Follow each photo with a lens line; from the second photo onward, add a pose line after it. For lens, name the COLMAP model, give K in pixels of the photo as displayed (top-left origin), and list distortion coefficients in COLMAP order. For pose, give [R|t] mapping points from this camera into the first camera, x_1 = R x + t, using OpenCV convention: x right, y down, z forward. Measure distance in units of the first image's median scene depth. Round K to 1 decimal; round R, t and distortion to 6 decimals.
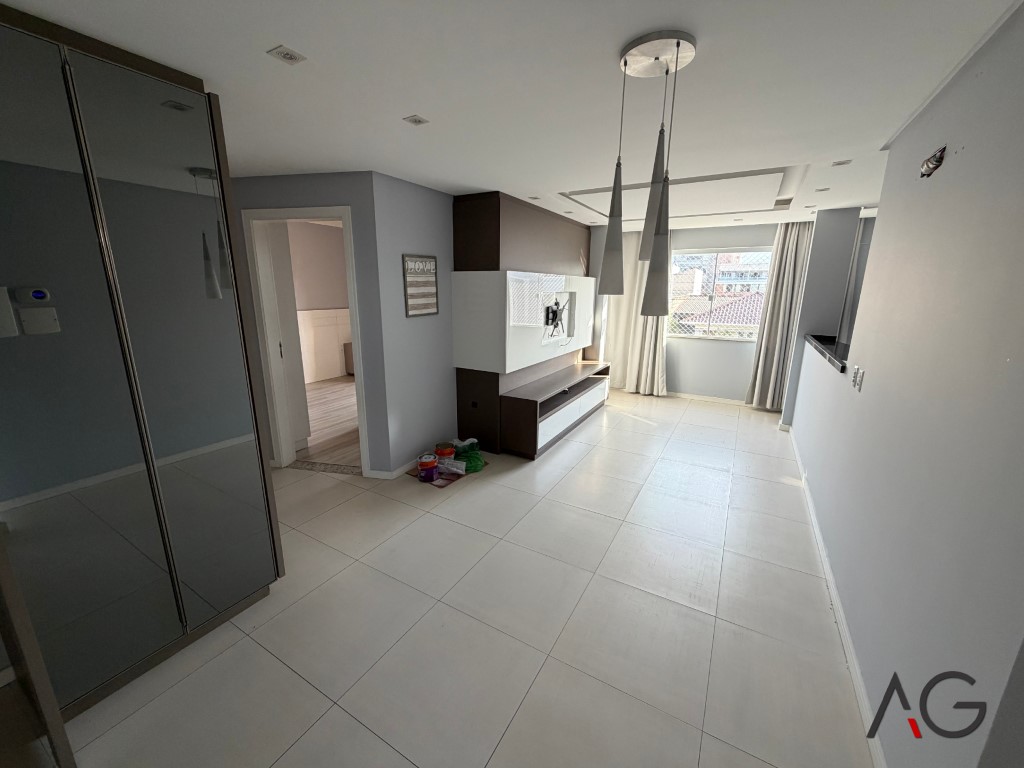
lens RADIAL K [[408.3, 0, 512.0], [0, 408.3, 384.0], [0, 0, 1]] dist [0.000784, 0.000175]
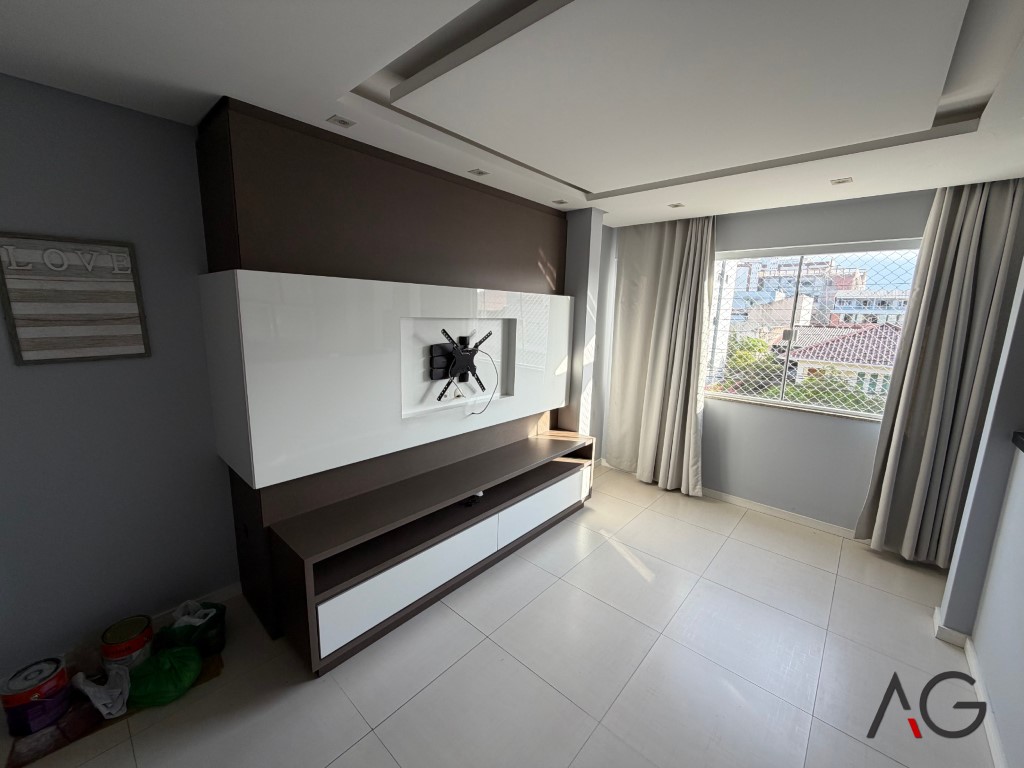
lens RADIAL K [[408.3, 0, 512.0], [0, 408.3, 384.0], [0, 0, 1]] dist [0.000784, 0.000175]
pose [[0.978640, 0.051751, -0.198962, 0.238571], [-0.063370, 0.996609, -0.052479, -0.092453], [0.195572, 0.063967, 0.978601, 0.393936]]
